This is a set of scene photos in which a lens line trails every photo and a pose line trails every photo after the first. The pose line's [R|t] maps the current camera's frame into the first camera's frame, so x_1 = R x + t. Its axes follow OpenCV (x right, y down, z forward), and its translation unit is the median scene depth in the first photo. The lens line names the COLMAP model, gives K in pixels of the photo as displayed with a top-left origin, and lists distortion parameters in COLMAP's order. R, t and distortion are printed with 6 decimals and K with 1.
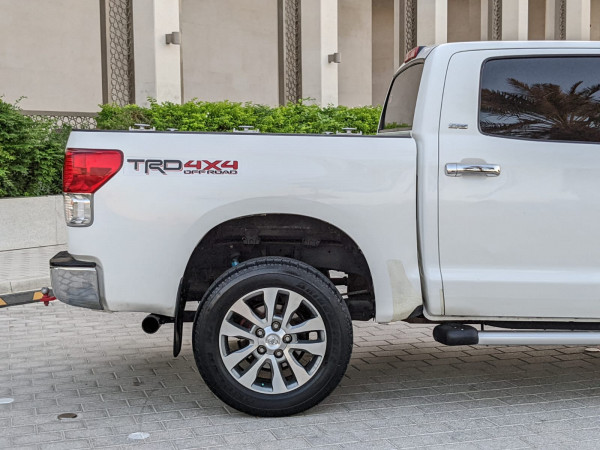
lens RADIAL K [[960.1, 0, 311.7], [0, 960.1, 226.0], [0, 0, 1]] dist [0.096104, -0.247358]
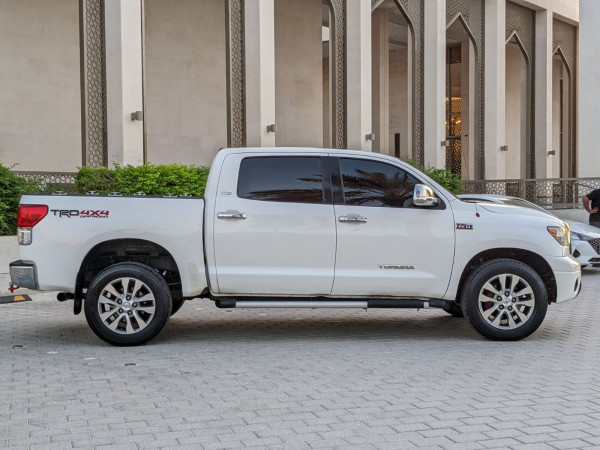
lens RADIAL K [[896.1, 0, 300.0], [0, 896.1, 225.0], [0, 0, 1]] dist [0.201329, -0.946822]
pose [[0.999973, 0.003360, -0.006467, 0.307176], [-0.003675, 0.998772, -0.049404, 0.046565], [0.006293, 0.049426, 0.998758, -0.767182]]
